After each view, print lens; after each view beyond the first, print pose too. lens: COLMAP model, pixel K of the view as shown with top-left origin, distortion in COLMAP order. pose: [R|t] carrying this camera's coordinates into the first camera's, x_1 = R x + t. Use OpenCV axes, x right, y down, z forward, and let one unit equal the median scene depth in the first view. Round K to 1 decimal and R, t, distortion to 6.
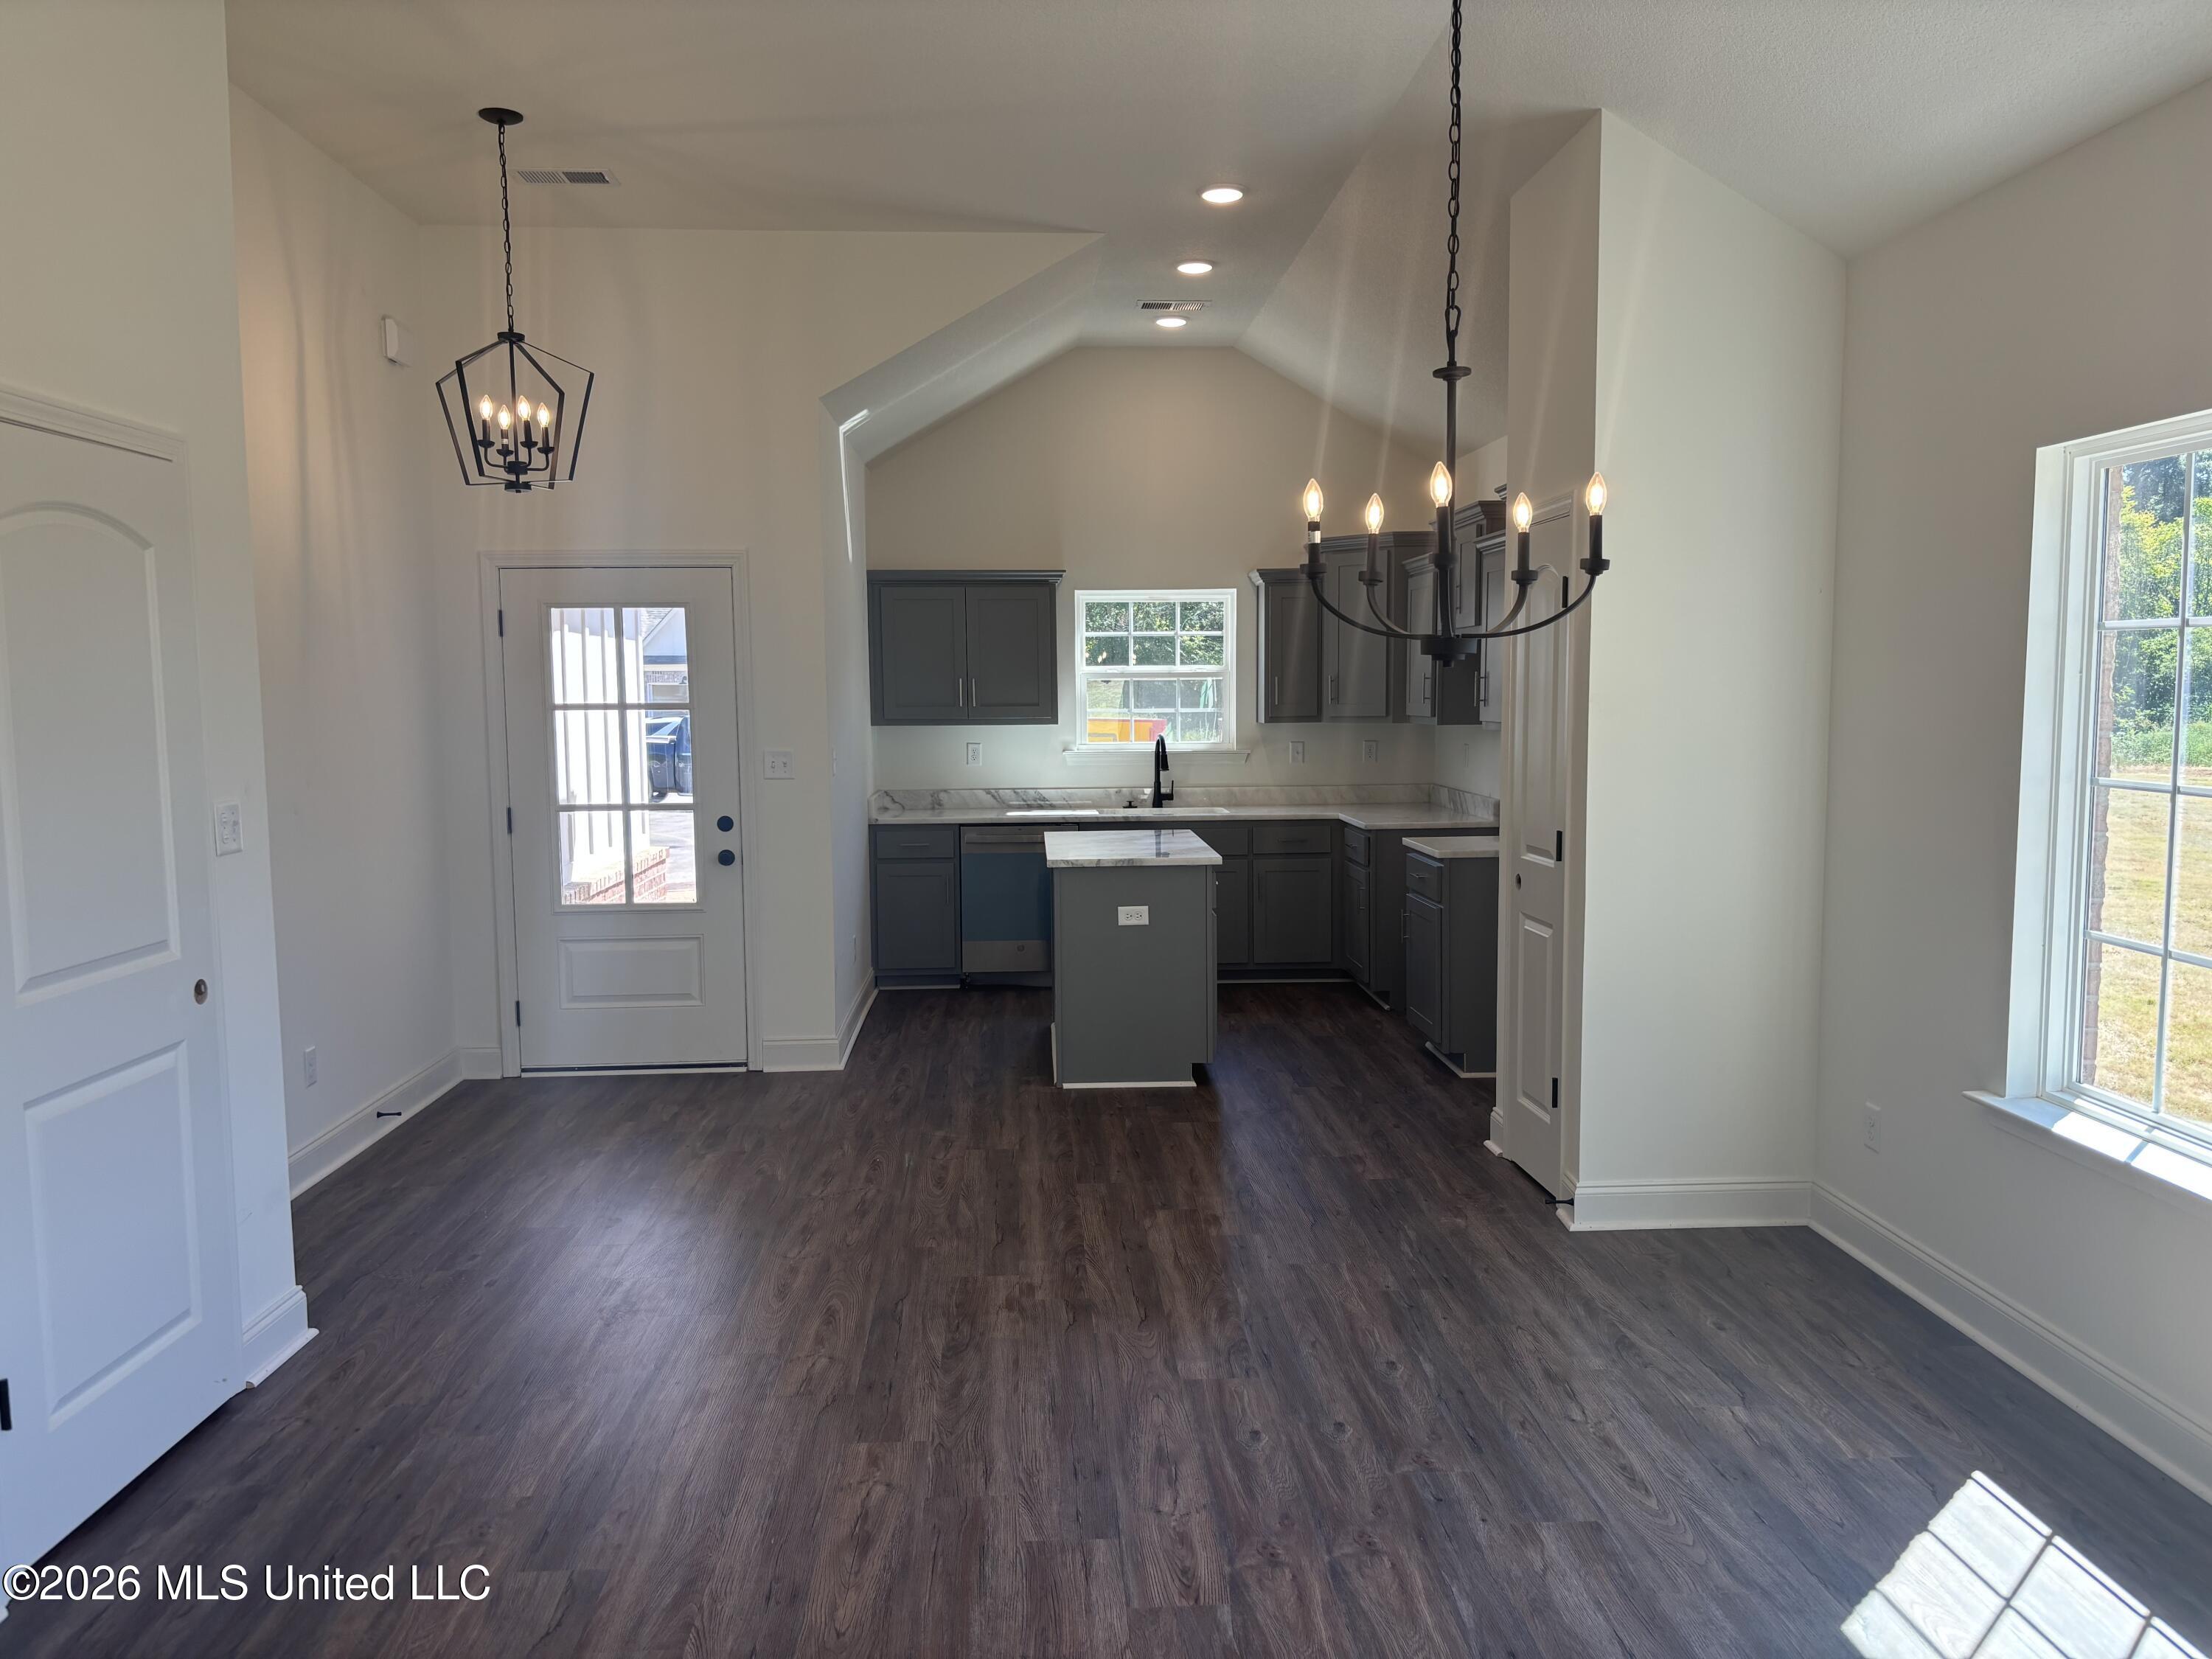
lens RADIAL K [[1642.2, 0, 1128.3], [0, 1642.2, 828.0], [0, 0, 1]] dist [0.049261, -0.060805]
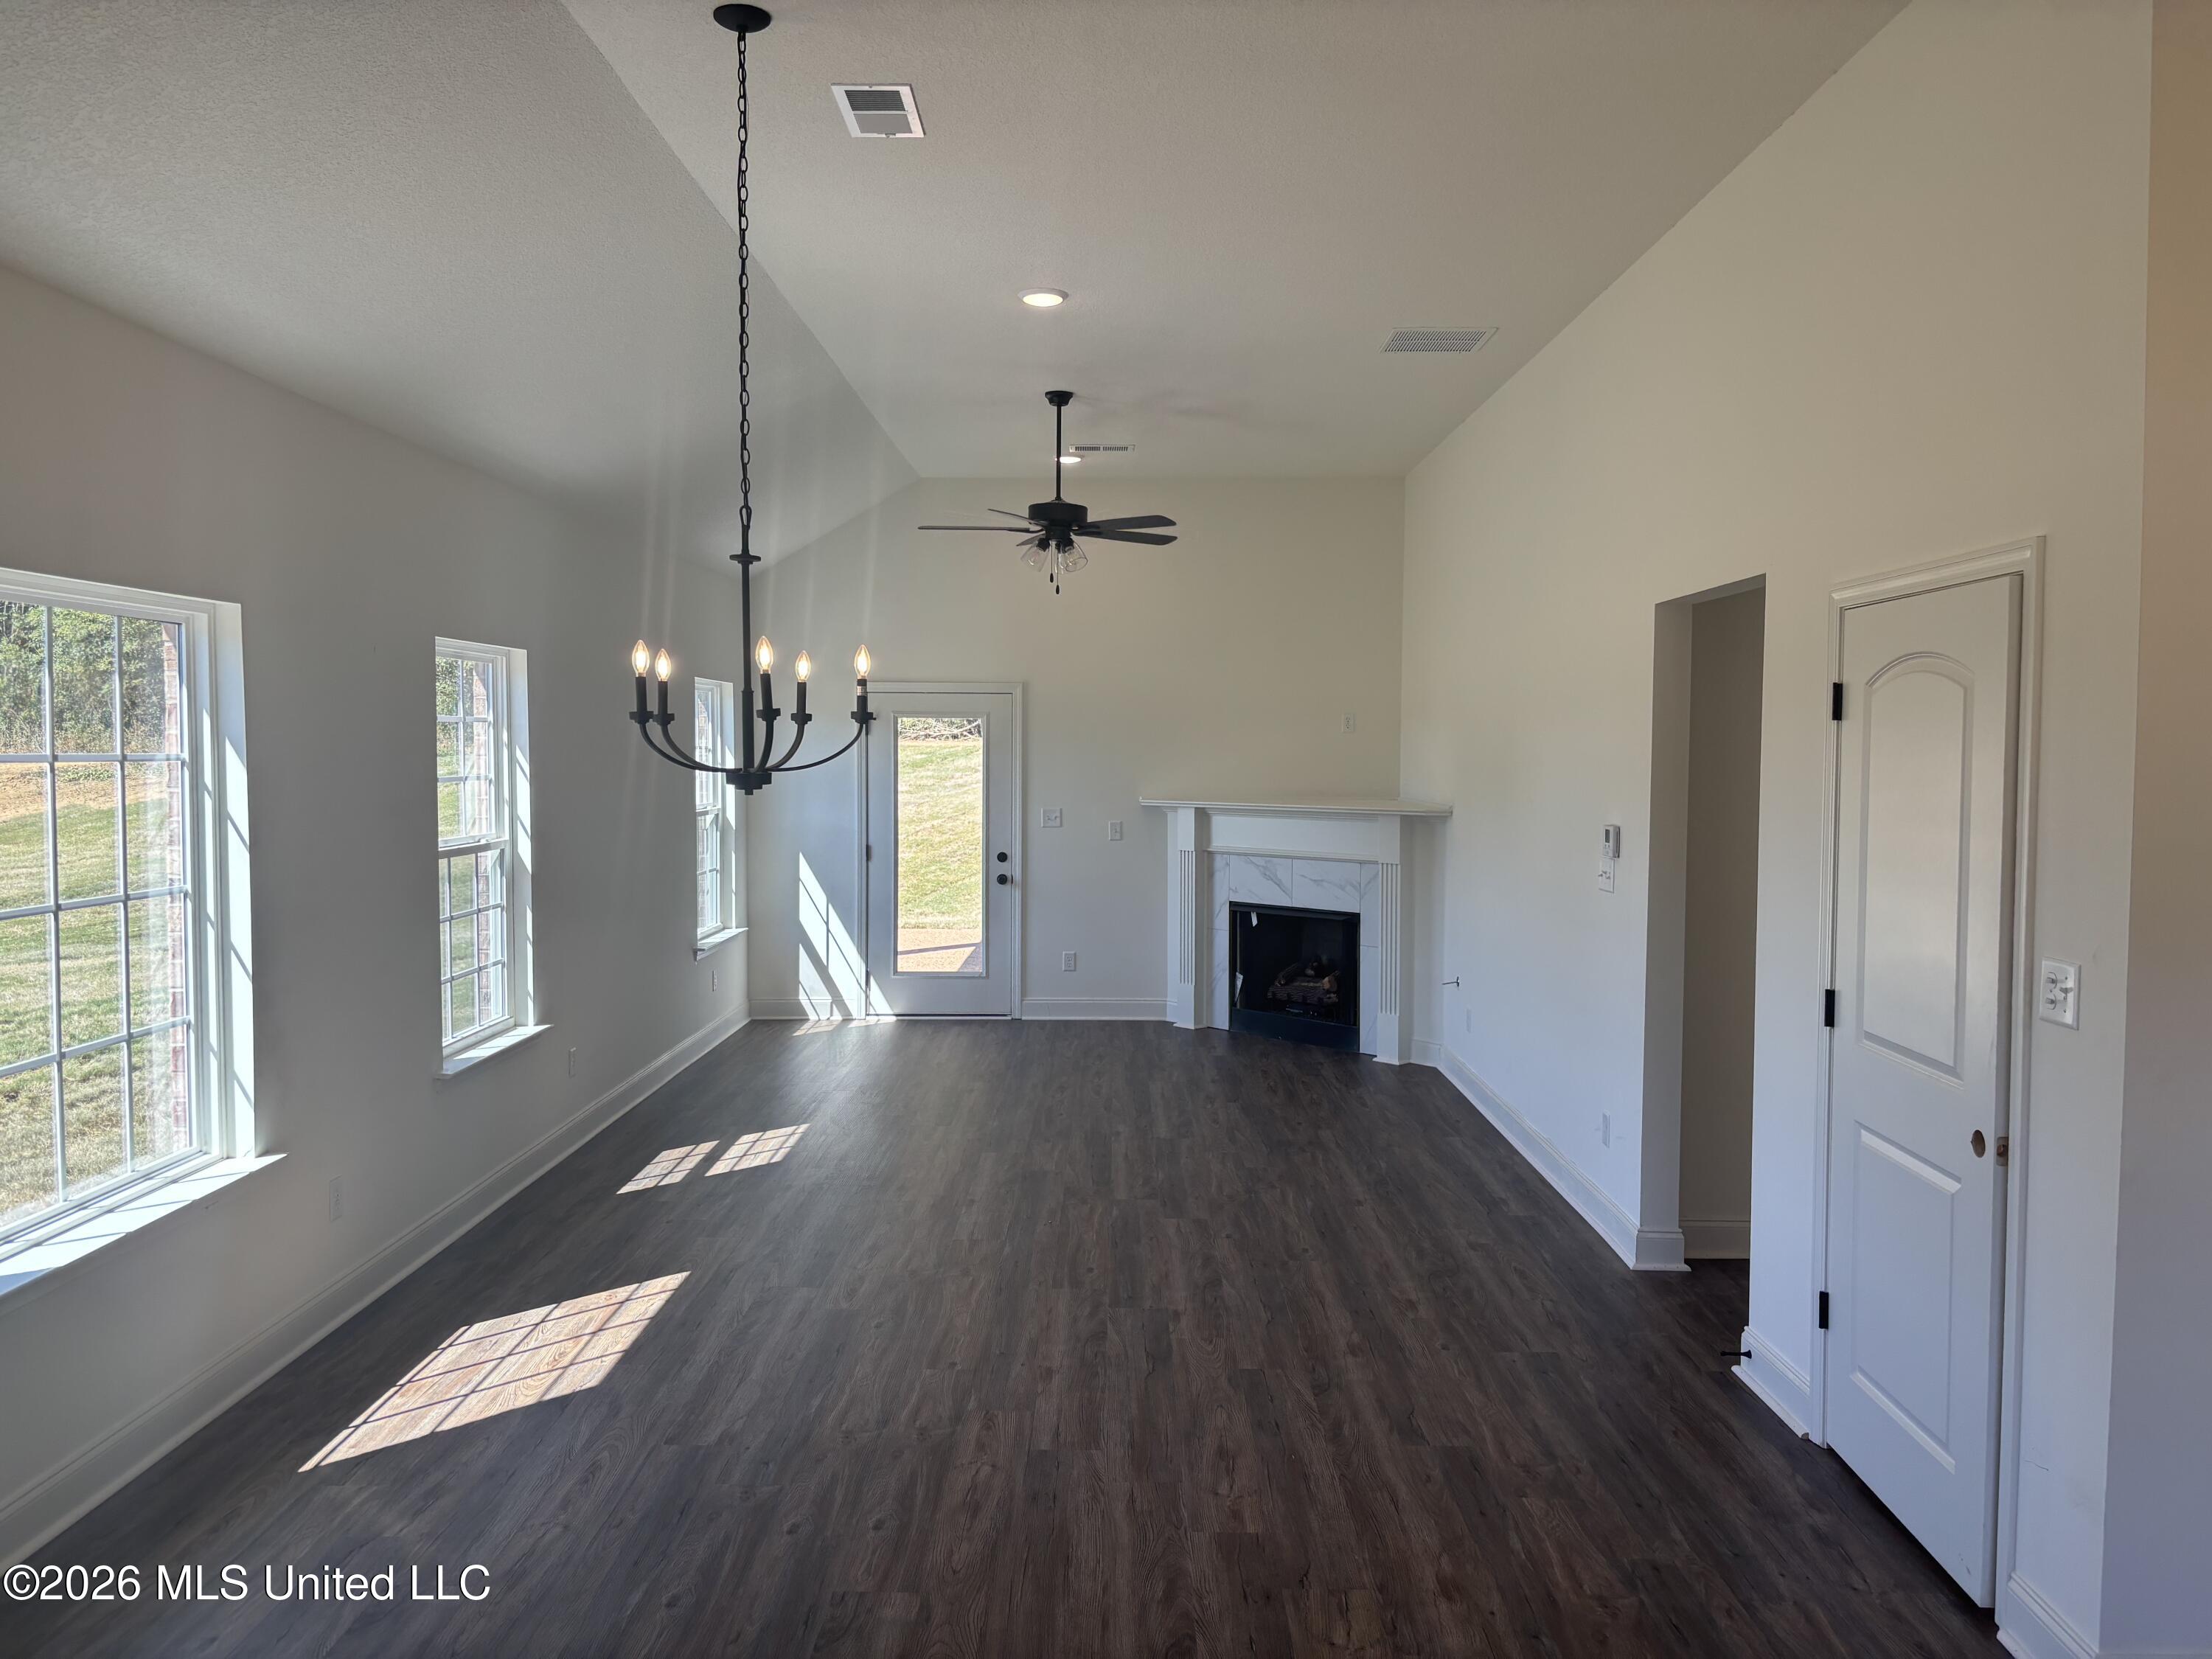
lens RADIAL K [[1643.8, 0, 1109.9], [0, 1643.8, 835.9], [0, 0, 1]] dist [0.030719, -0.031618]
pose [[-0.997379, 0.001621, 0.072334, -0.080476], [0.011840, 0.989929, 0.141071, -0.116540], [-0.071377, 0.141558, -0.987353, 1.081676]]
